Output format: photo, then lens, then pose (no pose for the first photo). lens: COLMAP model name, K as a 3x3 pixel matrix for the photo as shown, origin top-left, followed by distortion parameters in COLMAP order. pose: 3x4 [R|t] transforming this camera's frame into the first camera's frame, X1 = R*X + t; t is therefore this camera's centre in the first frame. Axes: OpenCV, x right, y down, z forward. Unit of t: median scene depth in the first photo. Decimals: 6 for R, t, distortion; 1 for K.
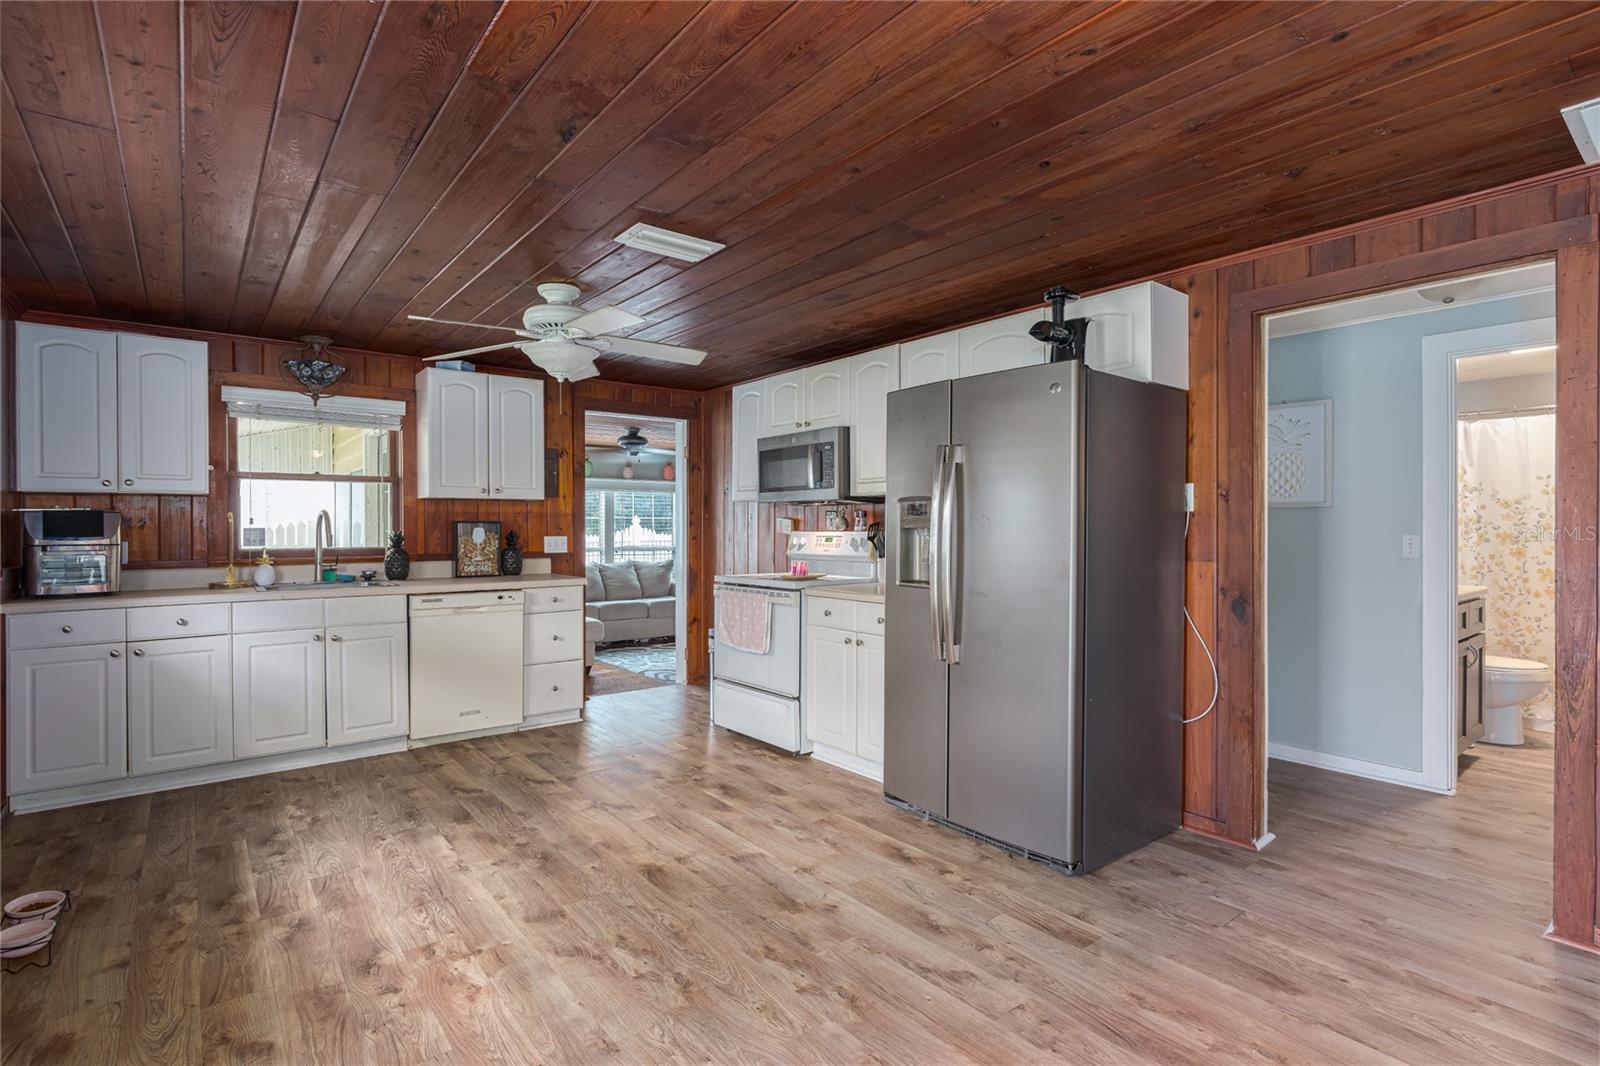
lens RADIAL K [[770.9, 0, 788.2], [0, 770.9, 533.6], [0, 0, 1]] dist [-0.007920, 0.001480]
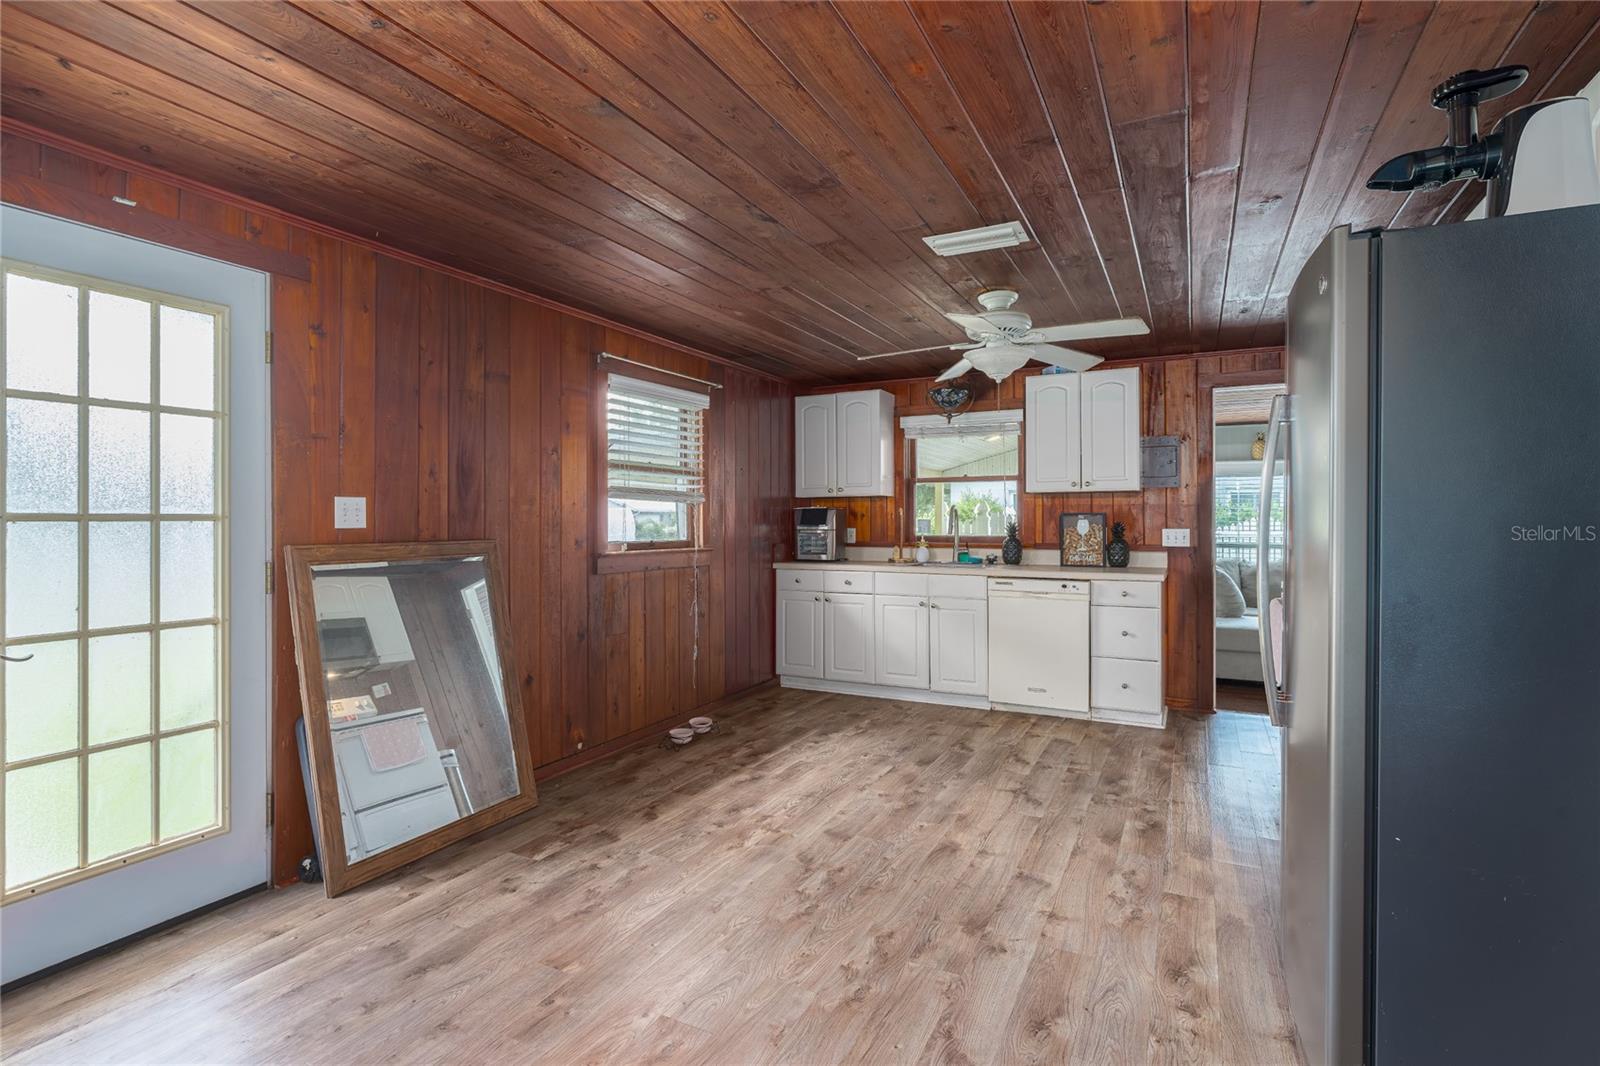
lens RADIAL K [[770.9, 0, 791.8], [0, 770.9, 520.6], [0, 0, 1]] dist [-0.007920, 0.001480]
pose [[0.408236, 0.003313, -0.912871, 0.629183], [-0.008609, 0.999963, -0.000221, -0.003983], [0.912836, 0.007949, 0.408249, 0.343636]]
